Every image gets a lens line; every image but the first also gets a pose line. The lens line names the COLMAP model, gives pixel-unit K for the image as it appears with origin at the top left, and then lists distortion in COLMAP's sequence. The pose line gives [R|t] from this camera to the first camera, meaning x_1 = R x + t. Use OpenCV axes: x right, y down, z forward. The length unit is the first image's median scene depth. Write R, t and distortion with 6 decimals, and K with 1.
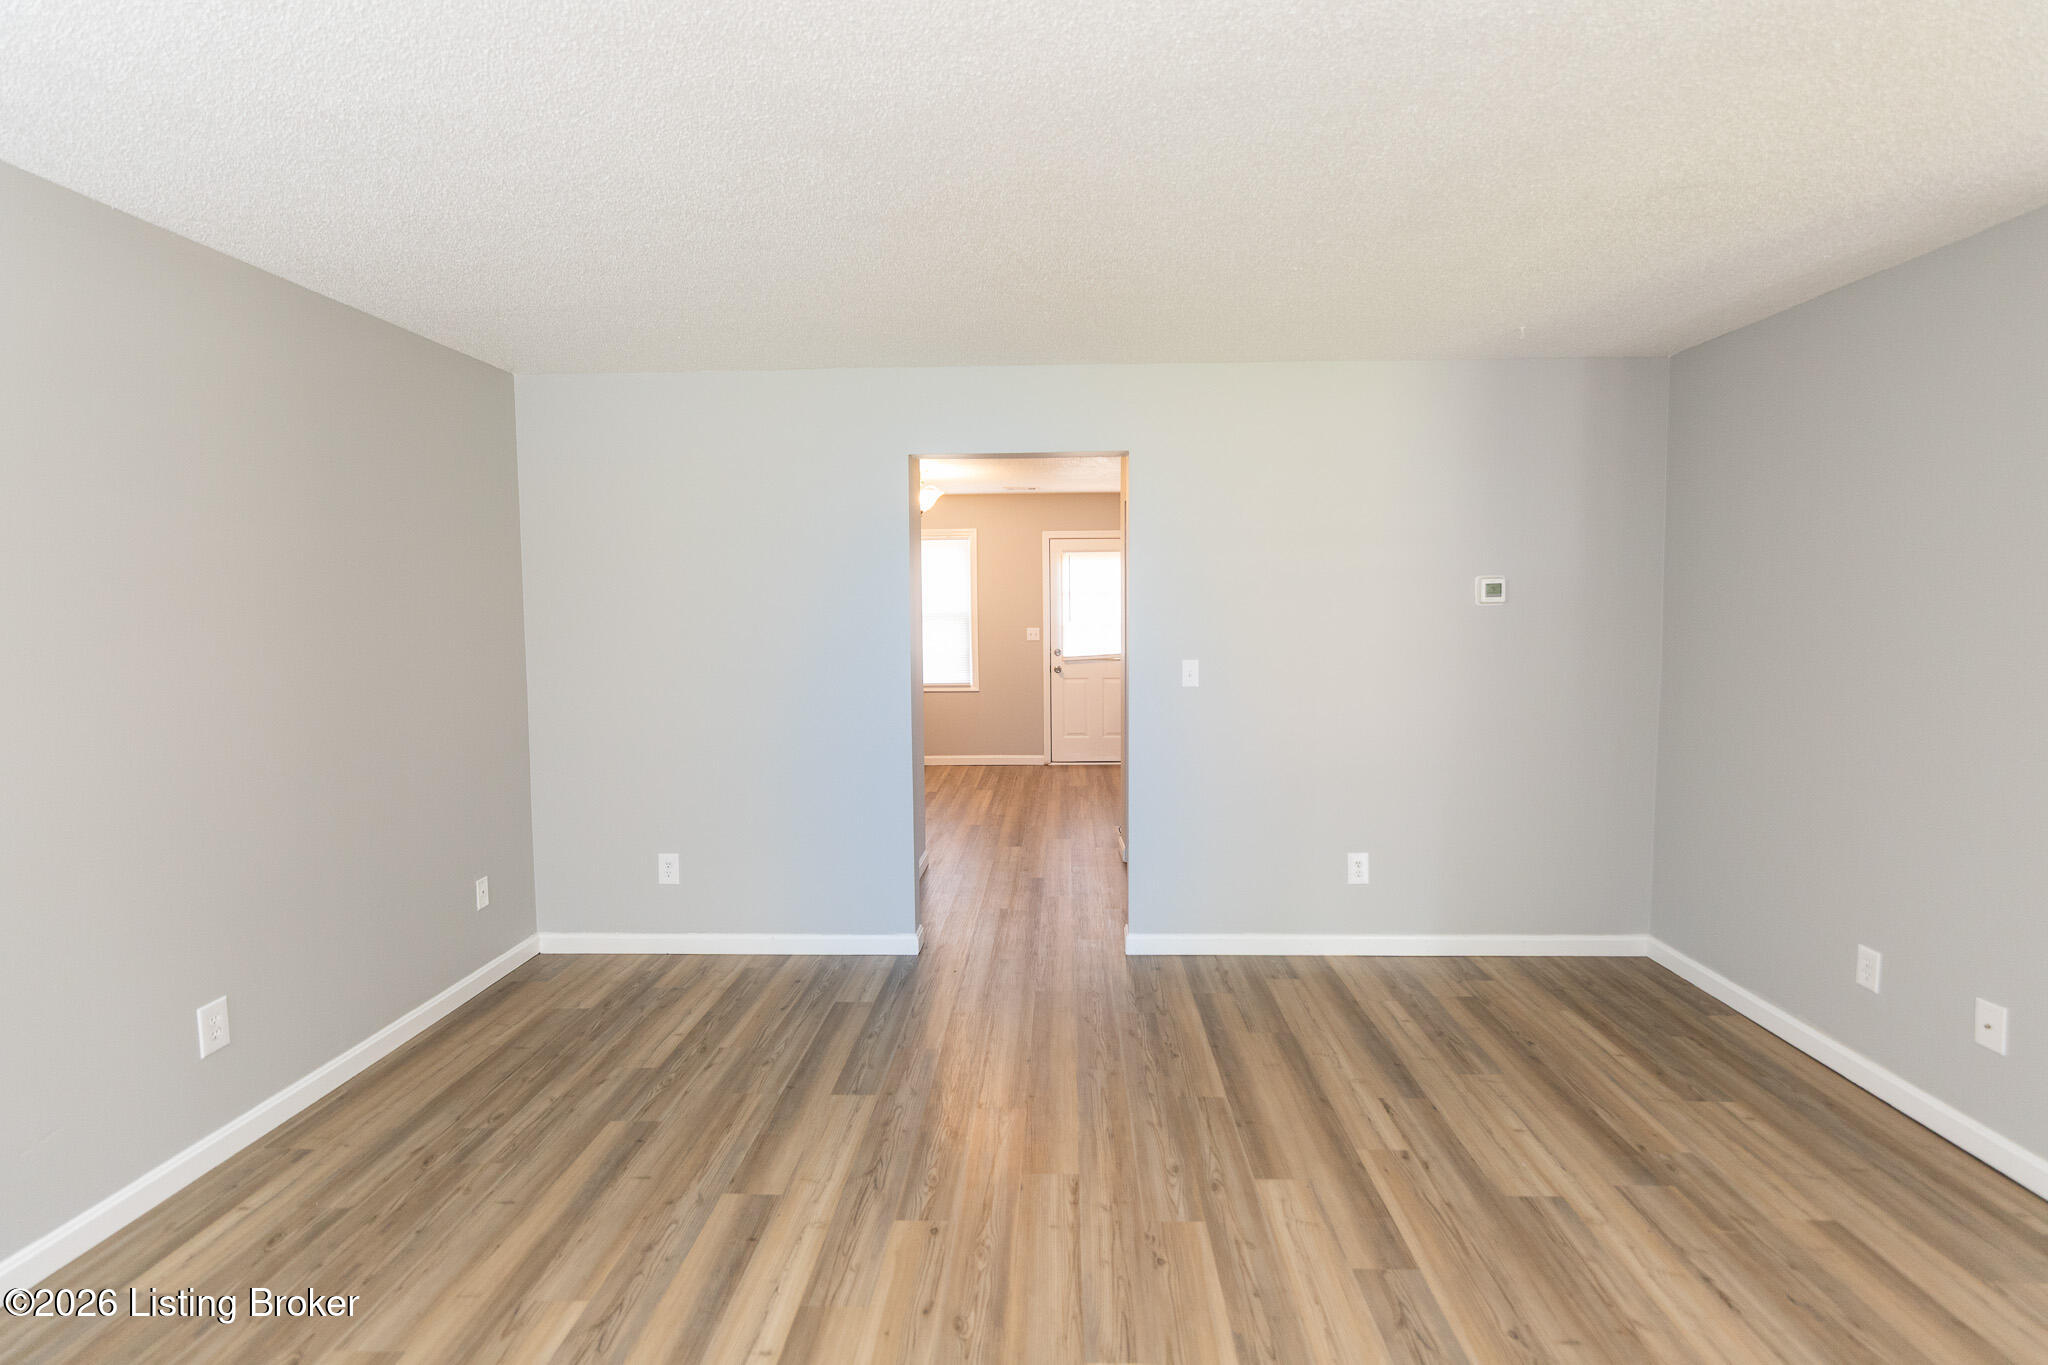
lens RADIAL K [[979.4, 0, 1022.8], [0, 979.4, 680.2], [0, 0, 1]] dist [-0.002192, -0.000439]
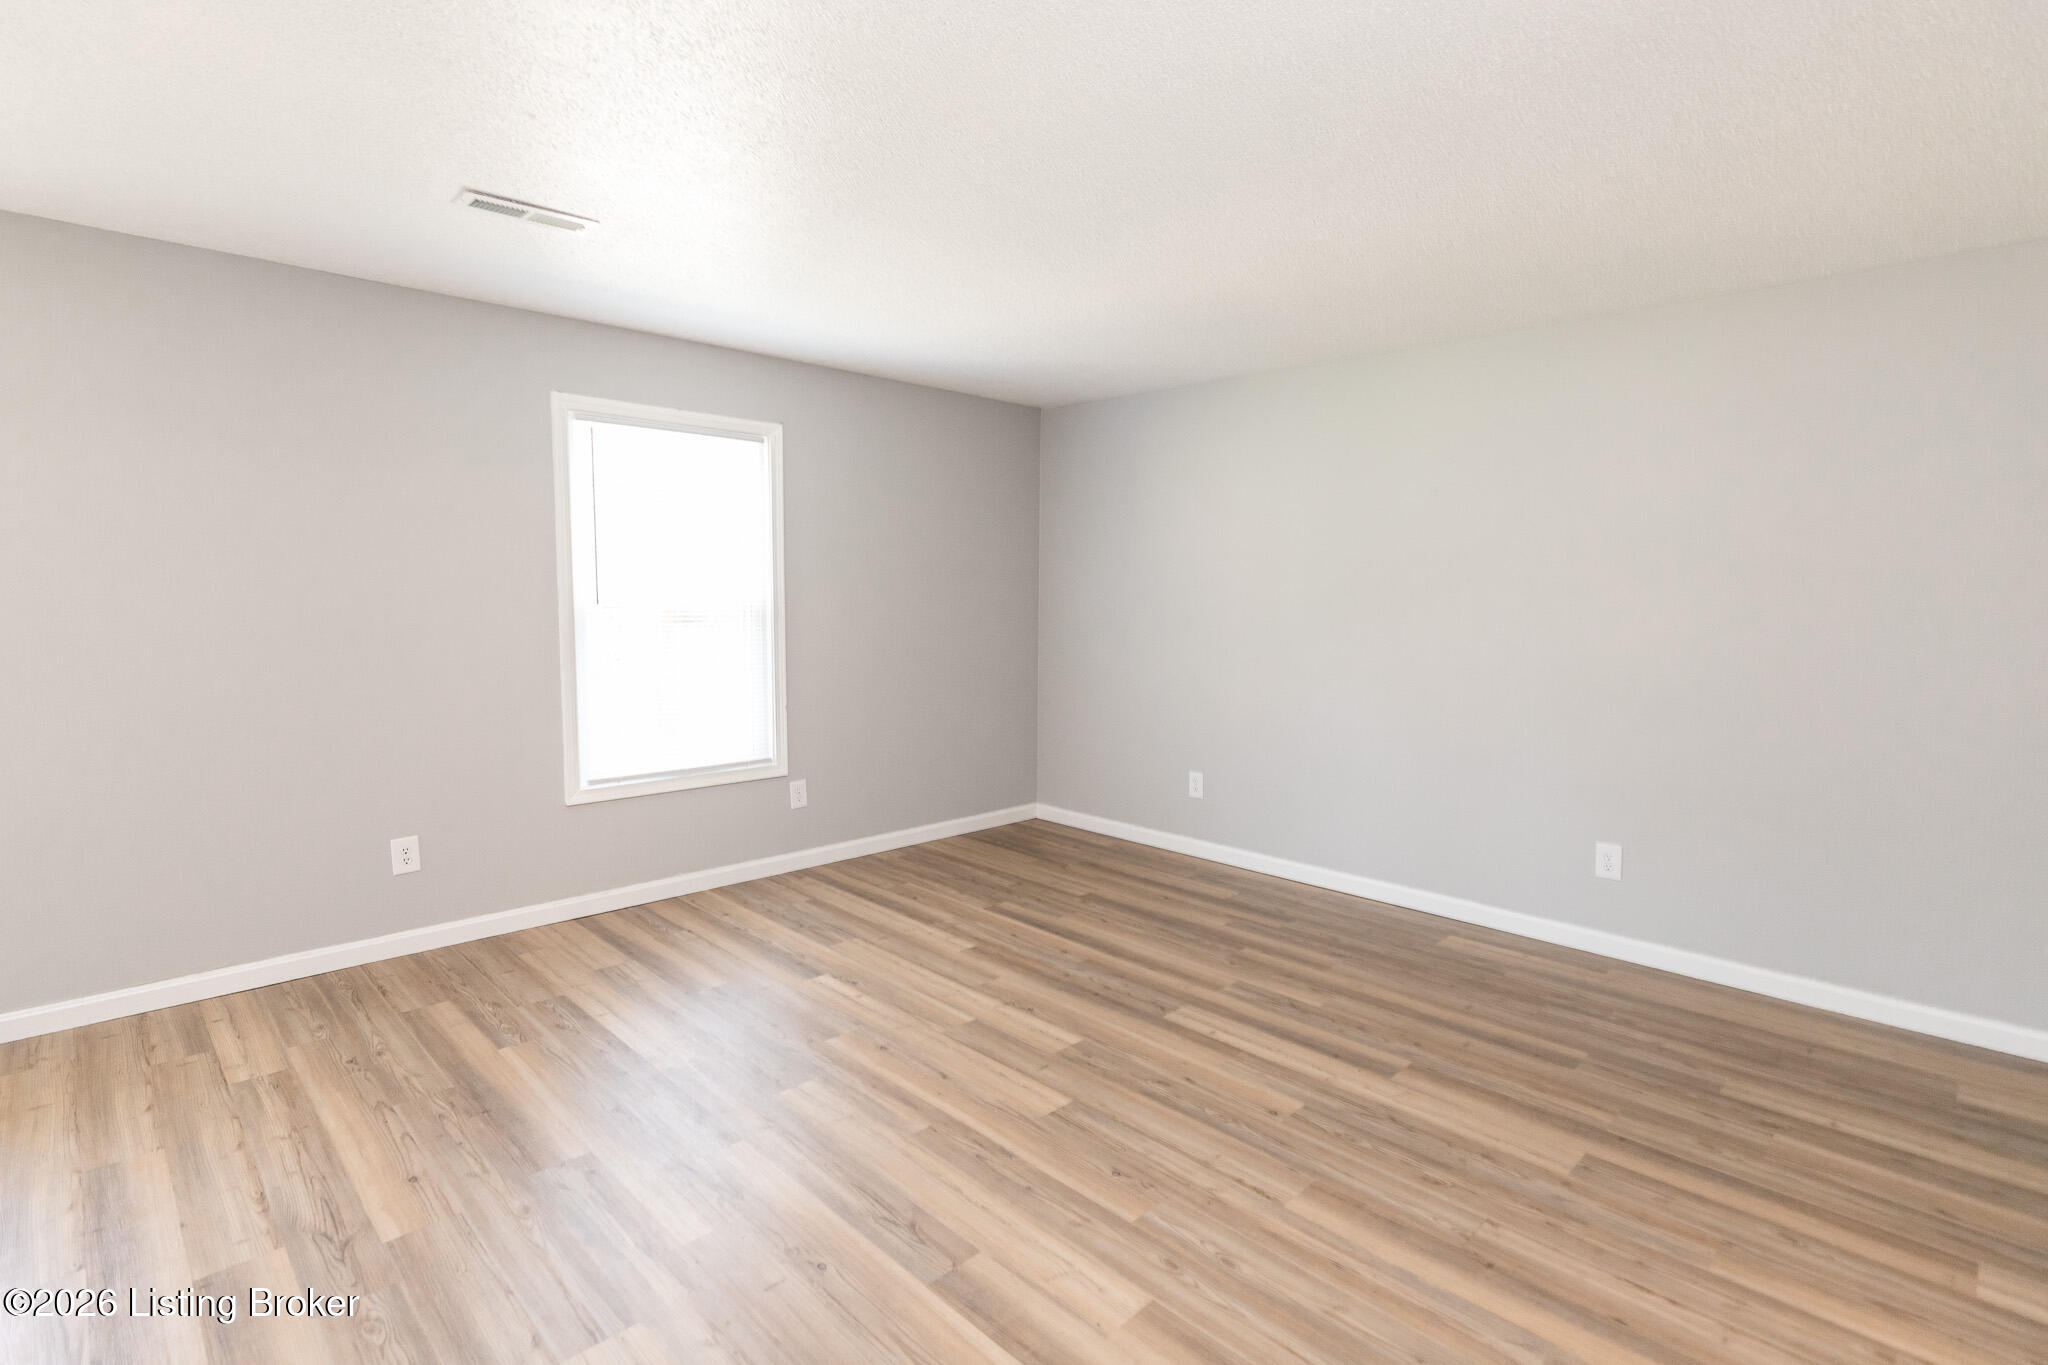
lens RADIAL K [[979.4, 0, 1032.7], [0, 979.4, 664.6], [0, 0, 1]] dist [-0.002192, -0.000439]
pose [[-0.679059, 0.056795, -0.731883, 0.847983], [-0.057150, 0.989886, 0.129841, -0.075647], [0.731856, 0.129997, -0.668945, 1.405022]]
